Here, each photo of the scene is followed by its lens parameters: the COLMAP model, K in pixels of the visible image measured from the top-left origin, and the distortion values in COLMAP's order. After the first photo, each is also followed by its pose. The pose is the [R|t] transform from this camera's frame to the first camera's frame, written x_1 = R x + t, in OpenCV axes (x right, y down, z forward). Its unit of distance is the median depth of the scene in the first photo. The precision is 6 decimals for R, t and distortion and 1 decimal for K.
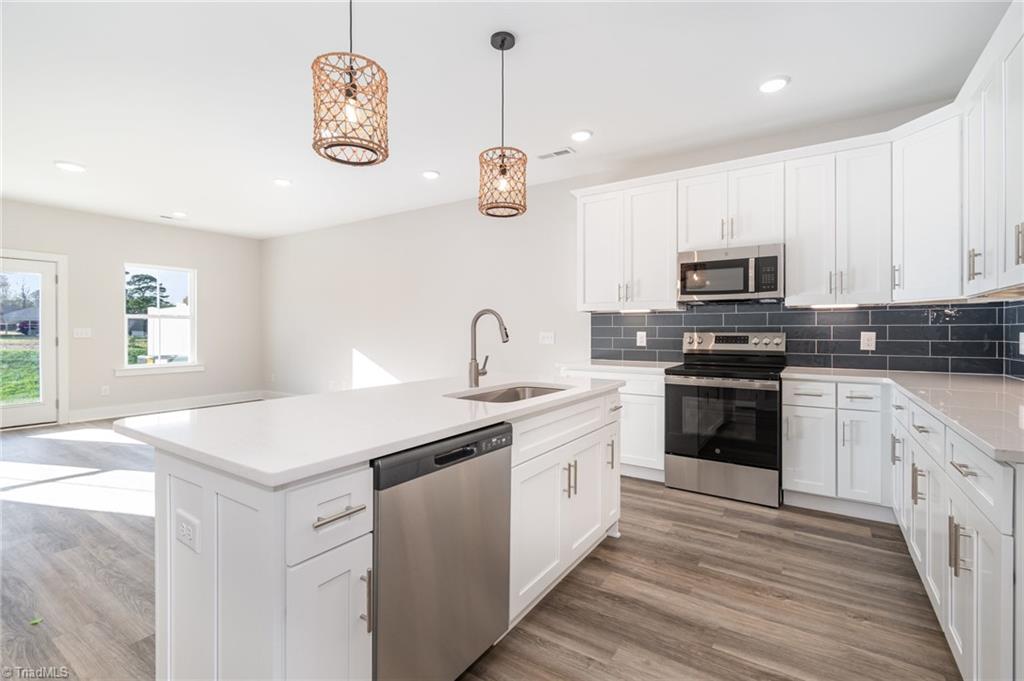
lens RADIAL K [[457.3, 0, 512.8], [0, 457.3, 325.5], [0, 0, 1]] dist [0.001498, 0.000019]
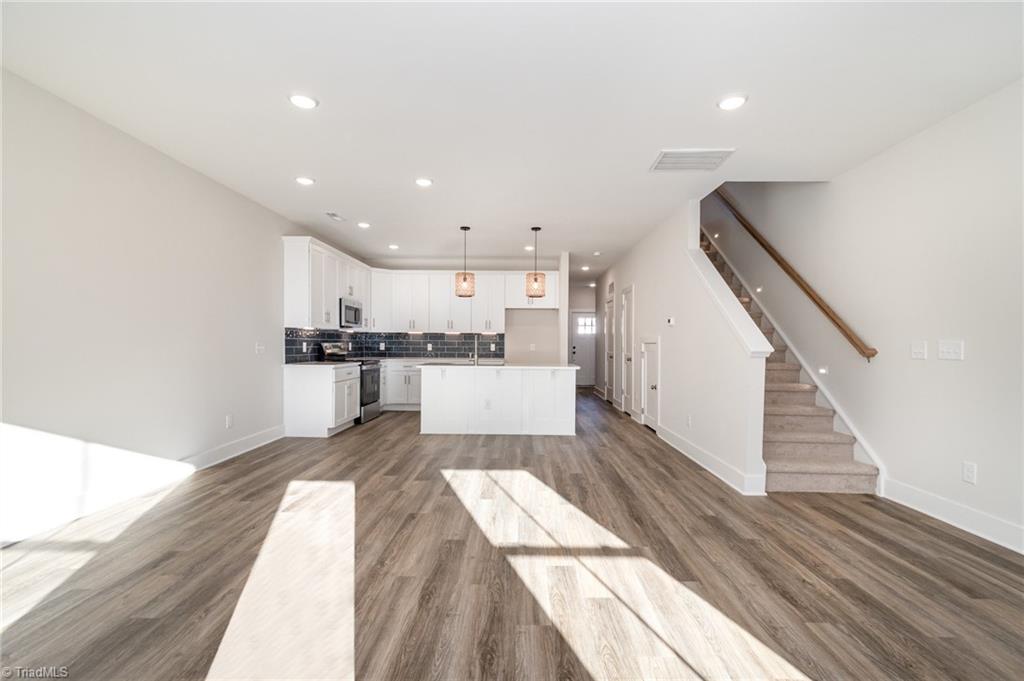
lens RADIAL K [[454.3, 0, 512.0], [0, 454.3, 340.5], [0, 0, 1]] dist [0.000854, -0.000273]
pose [[-0.538634, 0.002706, 0.842535, -1.551978], [-0.015213, 0.999801, -0.012937, 0.019101], [-0.842402, -0.019786, -0.538486, 1.454795]]
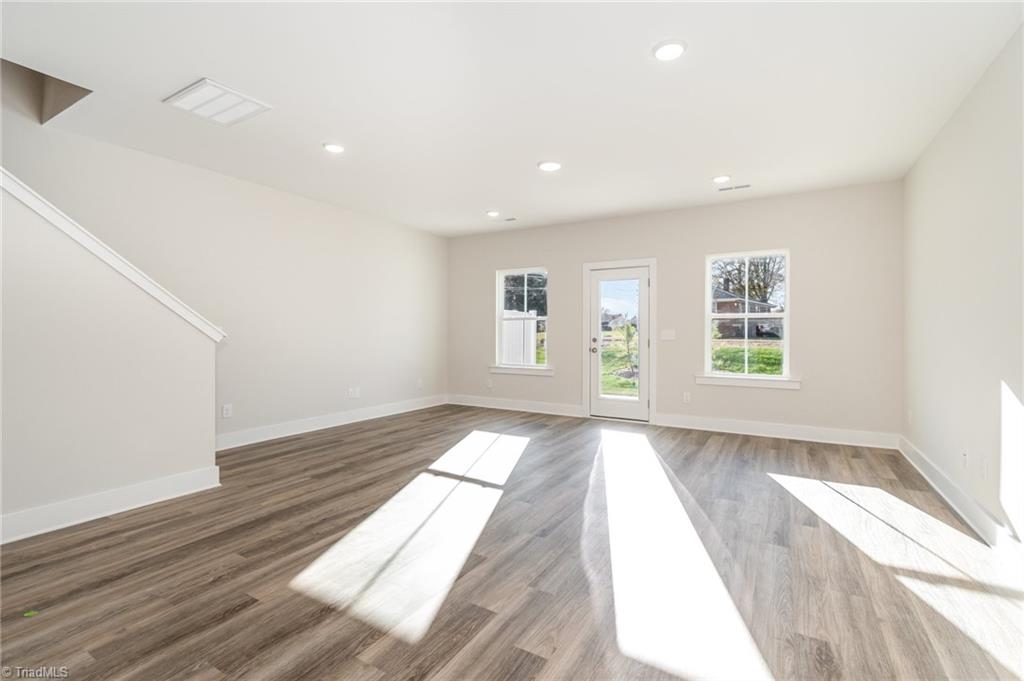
lens RADIAL K [[457.3, 0, 512.8], [0, 457.3, 325.5], [0, 0, 1]] dist [0.001498, 0.000019]
pose [[0.052149, -0.015121, -0.998525, 0.021430], [0.006940, 0.999867, -0.014779, 0.014550], [0.998615, -0.006159, 0.052247, 1.057454]]
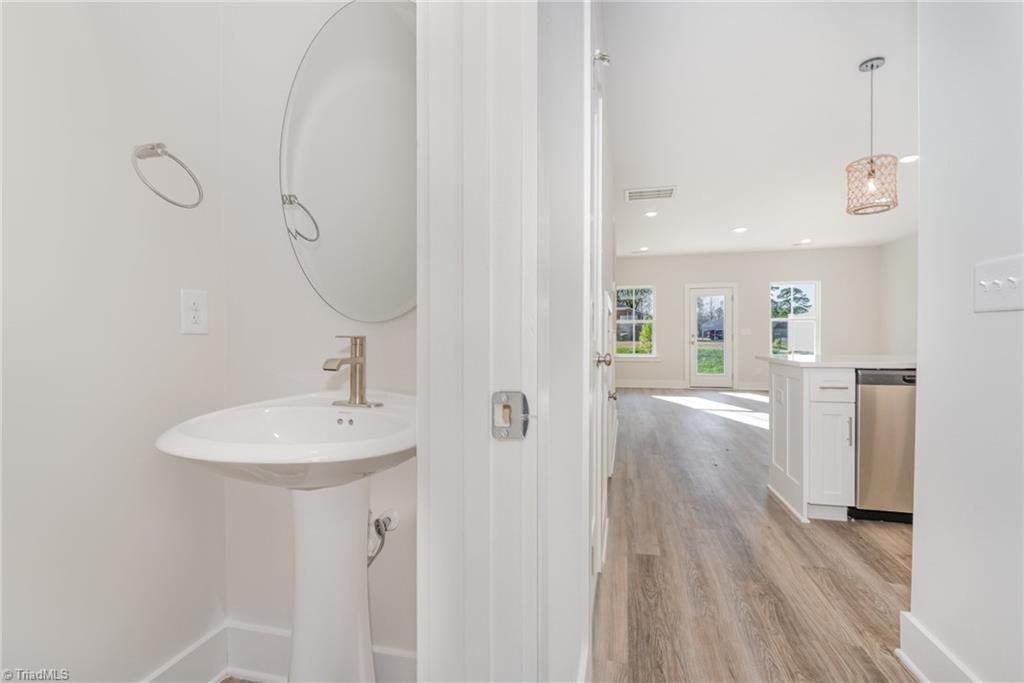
lens RADIAL K [[454.3, 0, 512.0], [0, 454.3, 341.5], [0, 0, 1]] dist [0.000854, -0.000273]
pose [[0.334058, 0.005092, -0.942539, 0.392754], [0.011415, 0.999890, 0.009448, 0.043374], [0.942483, -0.013915, 0.333964, -0.414878]]
